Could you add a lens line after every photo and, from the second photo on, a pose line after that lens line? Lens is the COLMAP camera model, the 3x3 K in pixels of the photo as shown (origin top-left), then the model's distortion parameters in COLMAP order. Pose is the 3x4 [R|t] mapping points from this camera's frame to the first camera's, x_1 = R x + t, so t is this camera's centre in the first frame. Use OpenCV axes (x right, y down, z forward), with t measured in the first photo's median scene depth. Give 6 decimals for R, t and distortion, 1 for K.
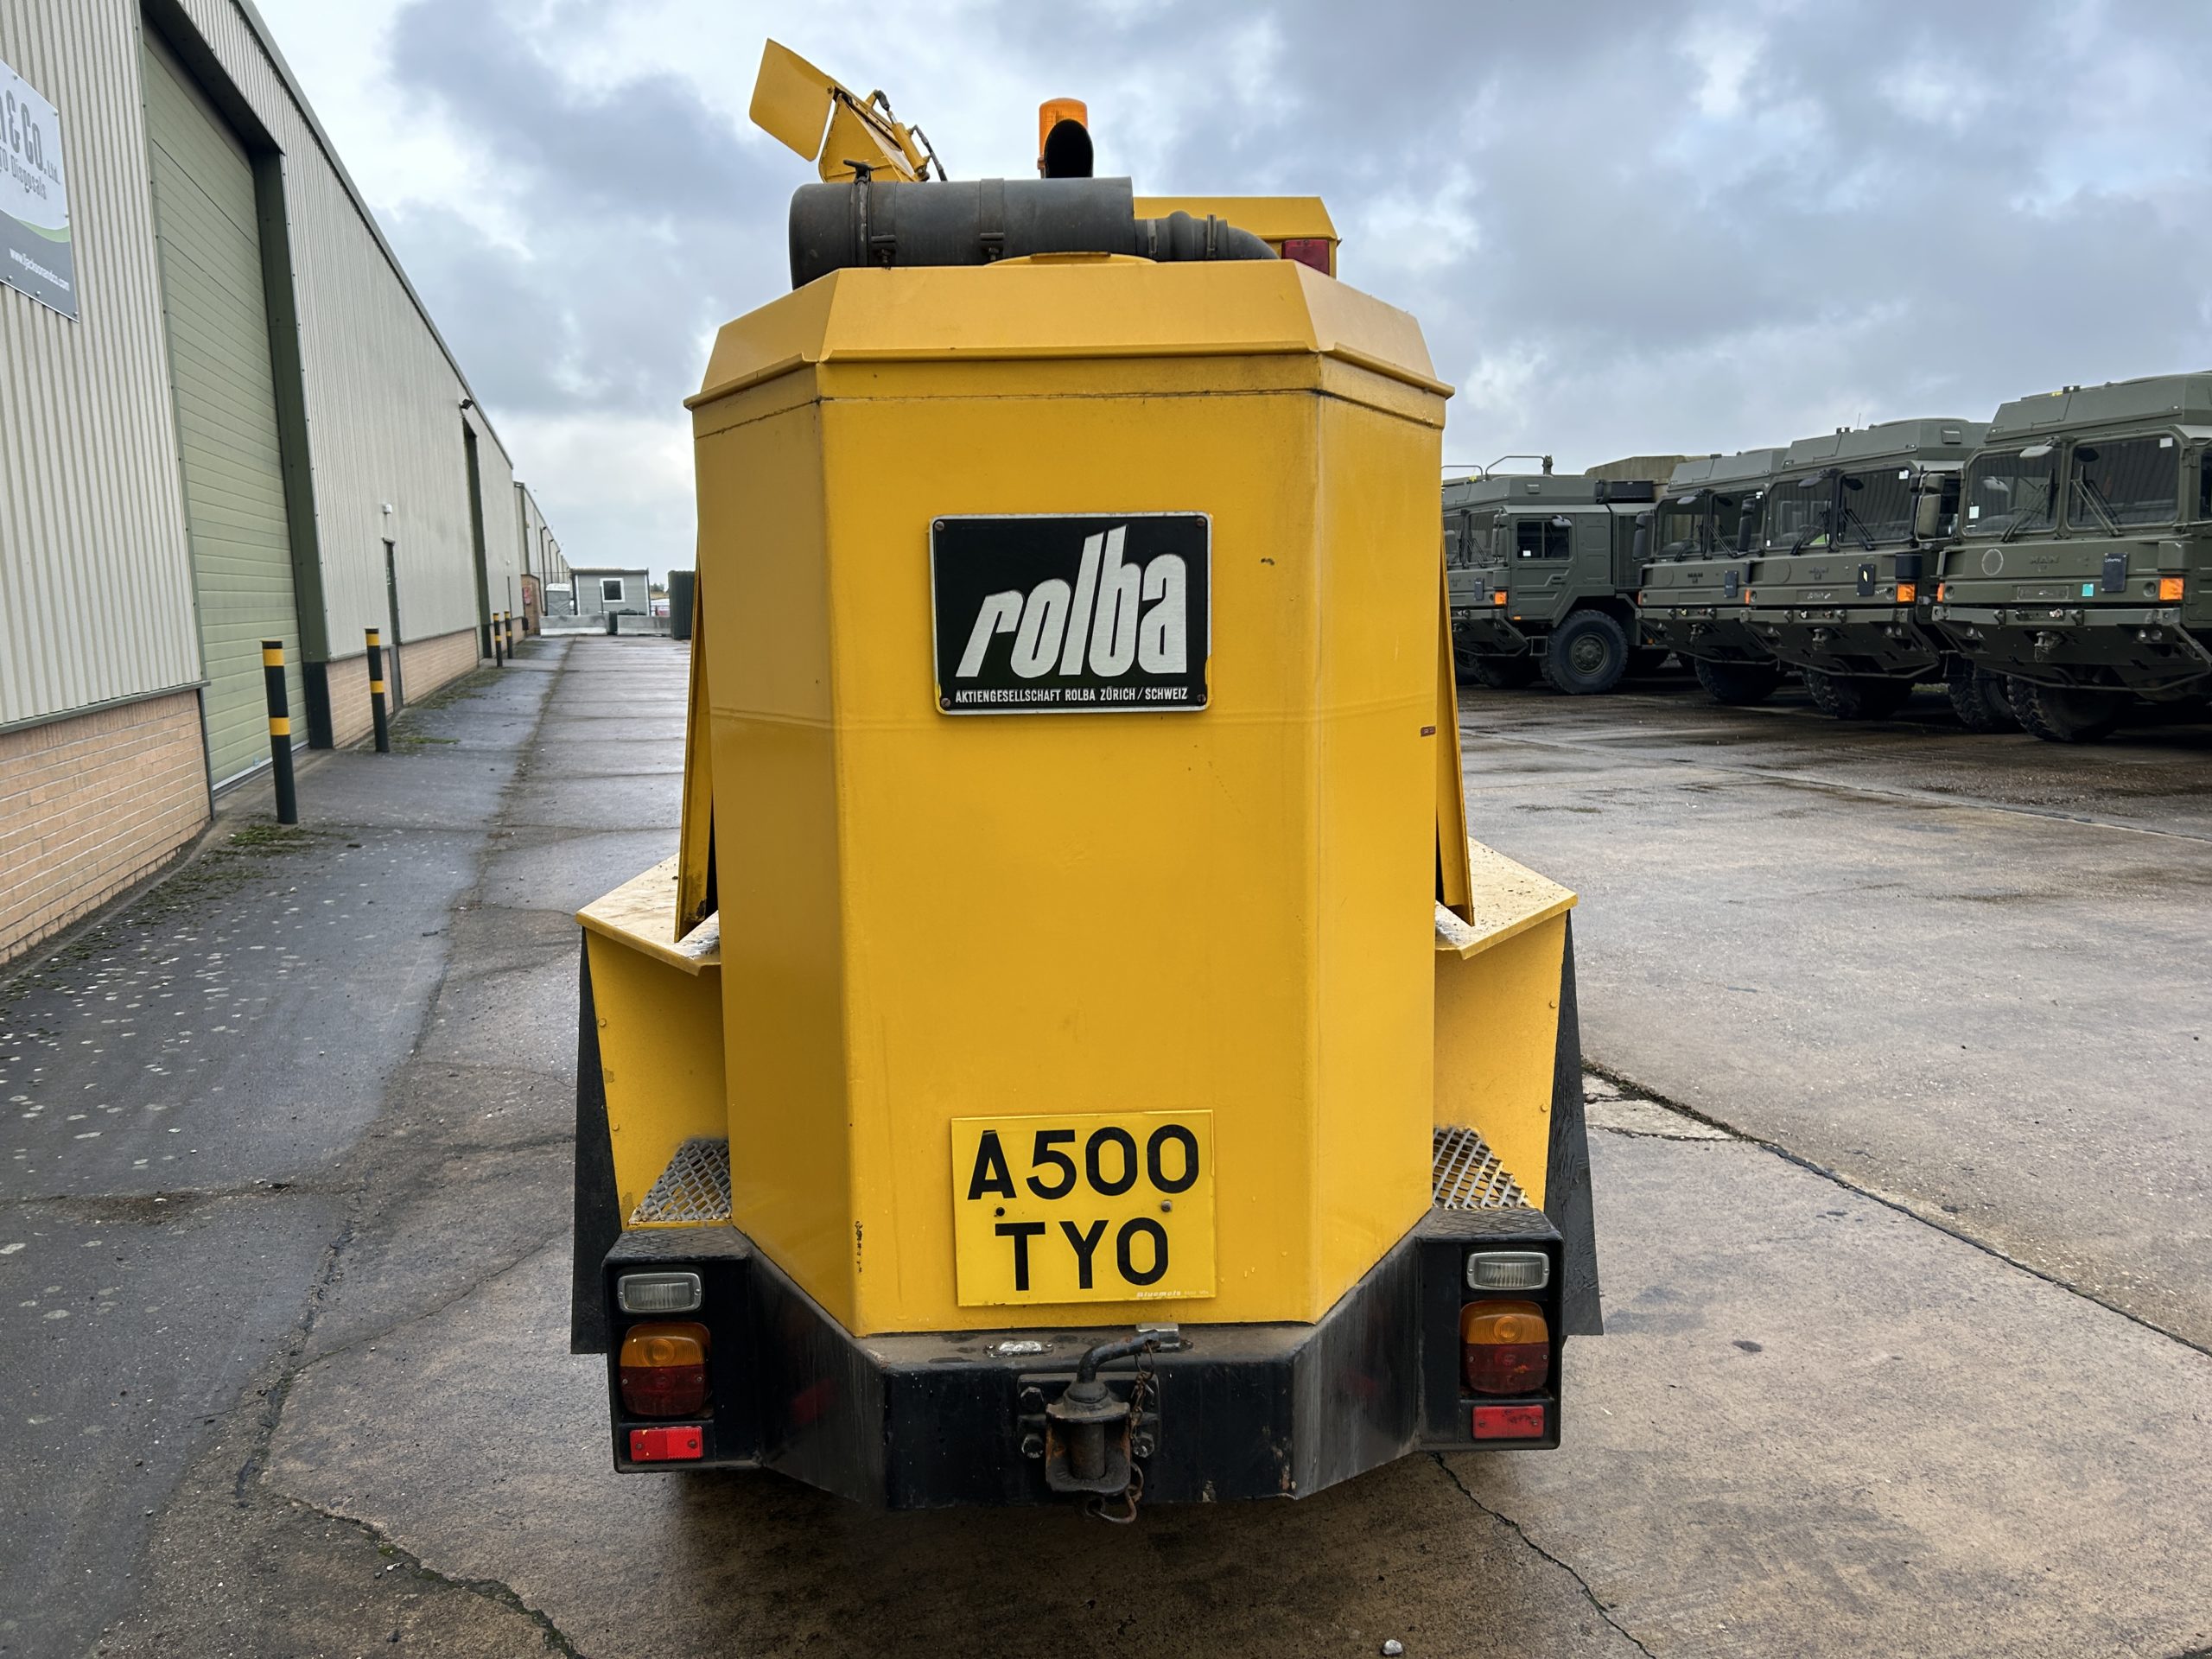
lens RADIAL K [[1664.6, 0, 1094.8], [0, 1664.6, 830.1], [0, 0, 1]] dist [0.063054, -0.069738]
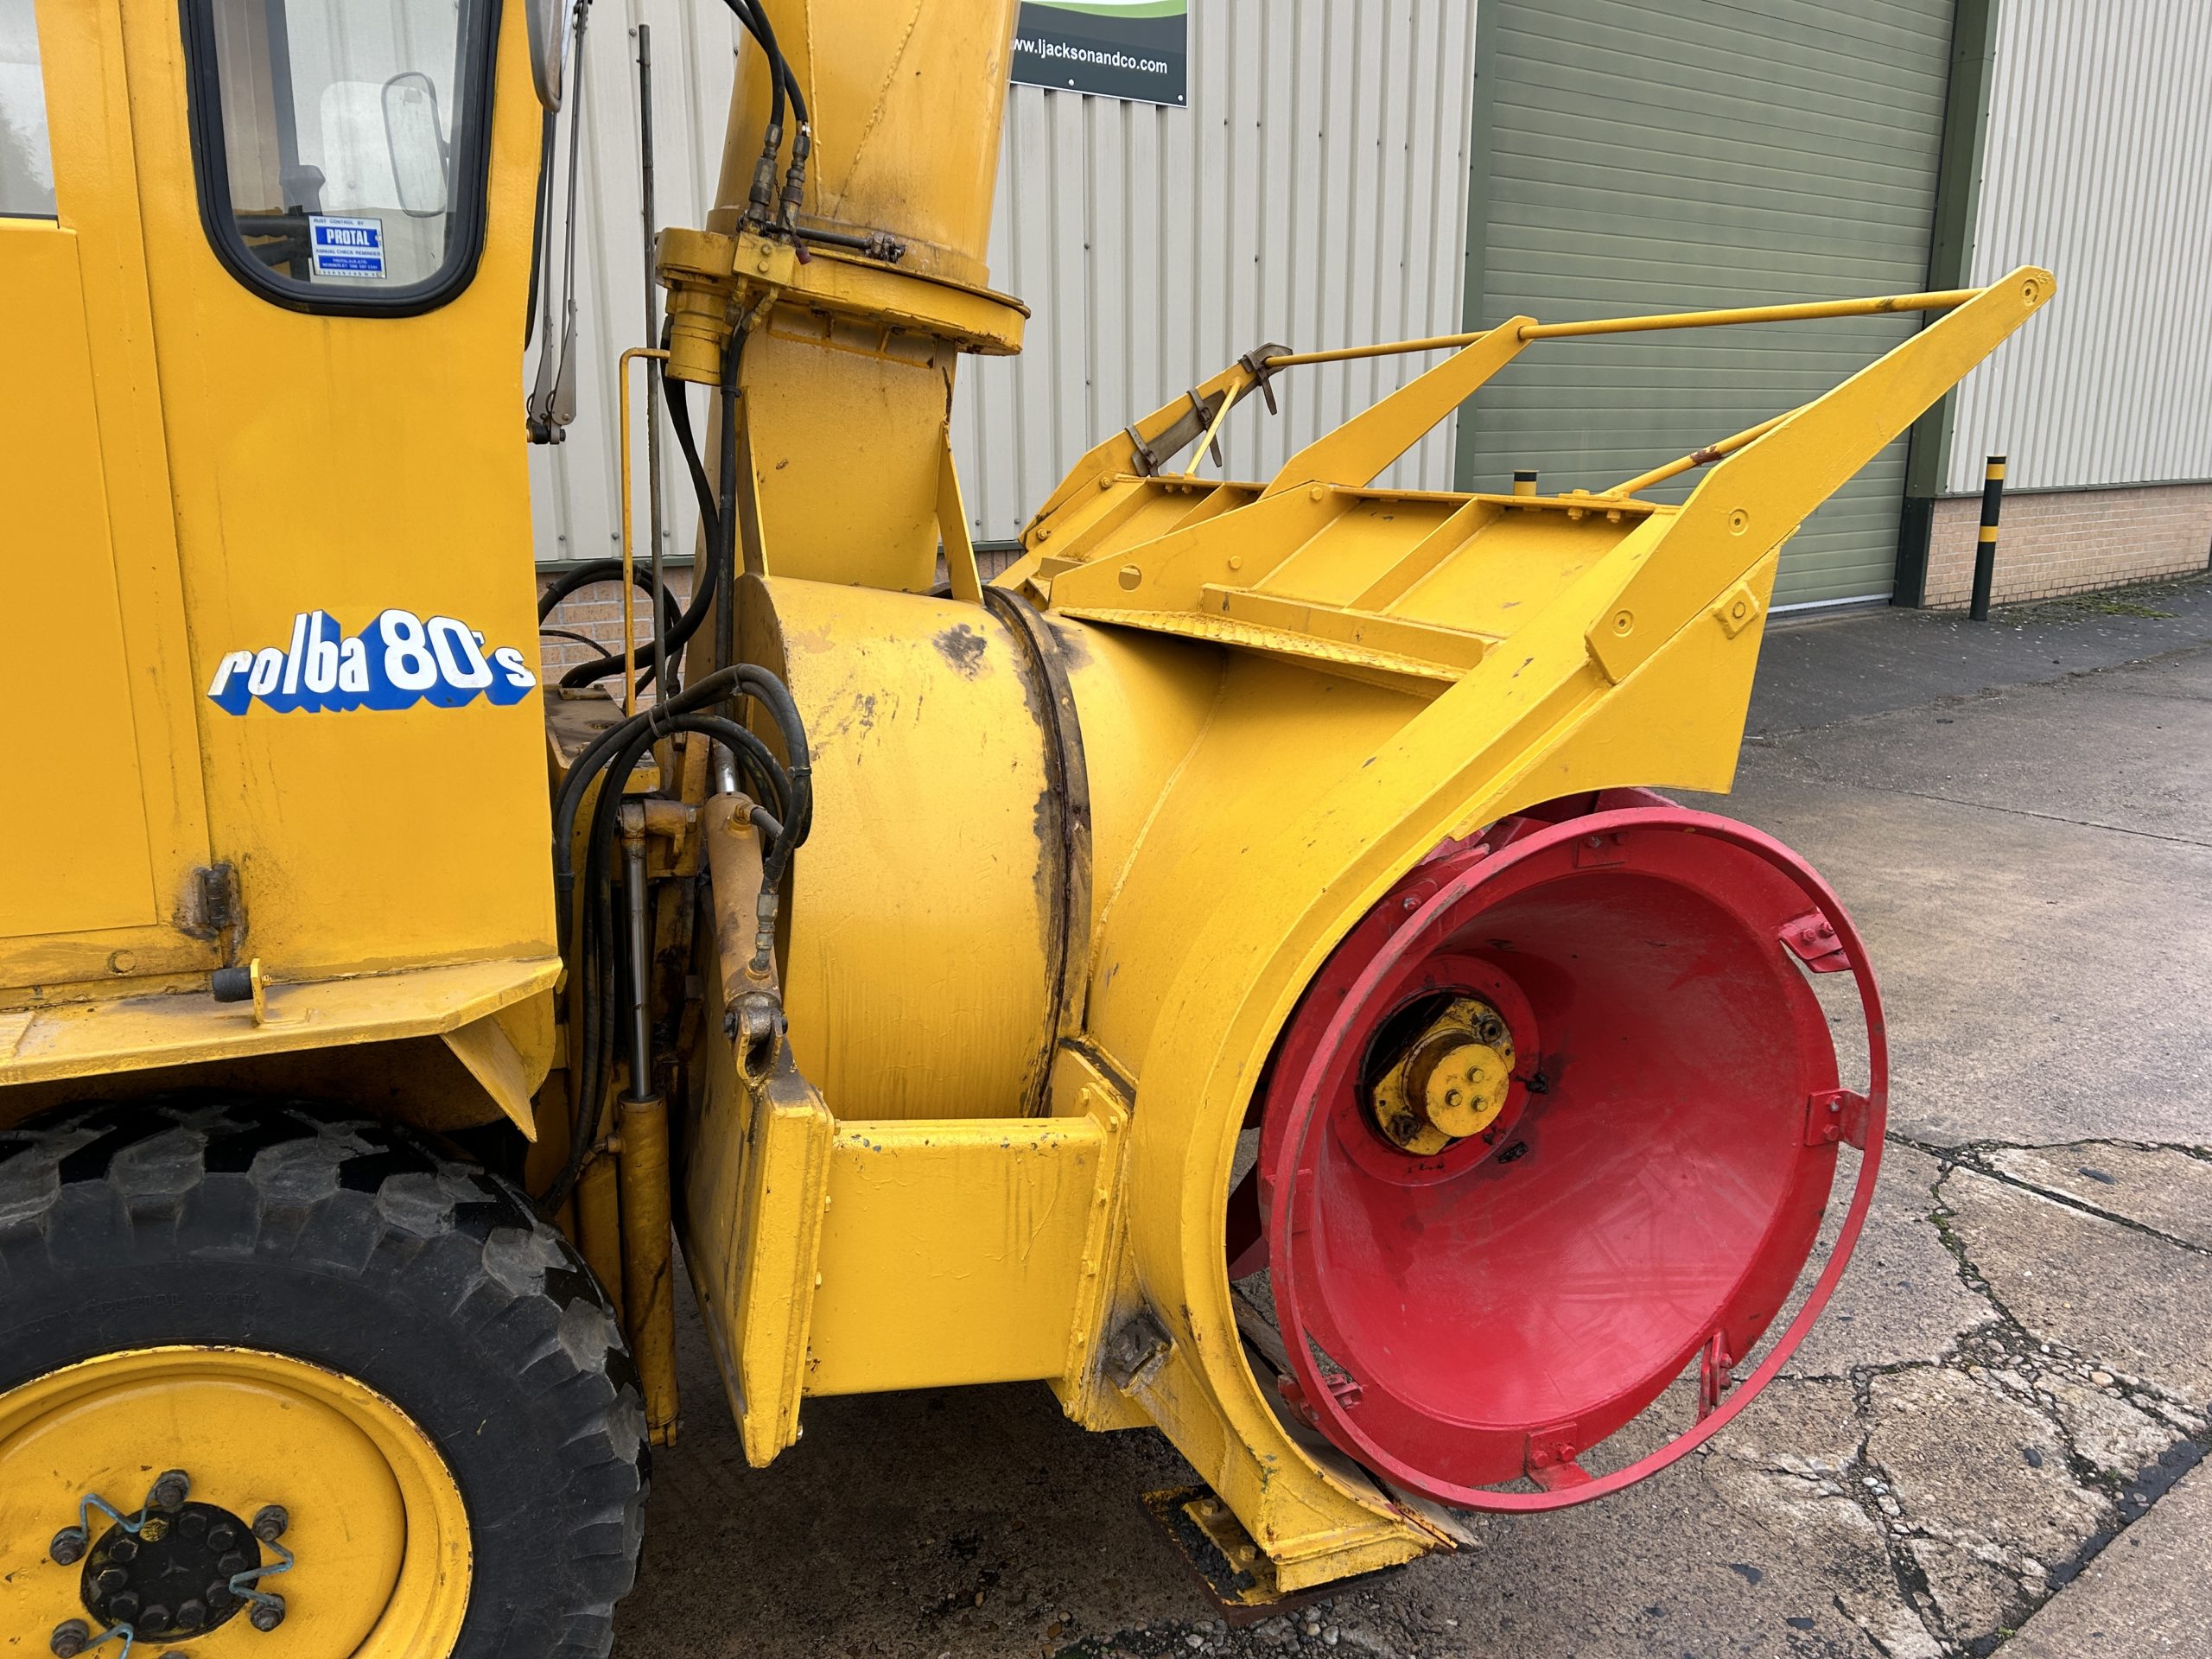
lens RADIAL K [[1664.6, 0, 1116.3], [0, 1664.6, 830.9], [0, 0, 1]] dist [0.063054, -0.069738]
pose [[0.357625, 0.236143, -0.903516, 0.532399], [-0.136138, 0.970348, 0.199725, -0.185903], [0.923889, 0.051577, 0.379169, 1.209986]]
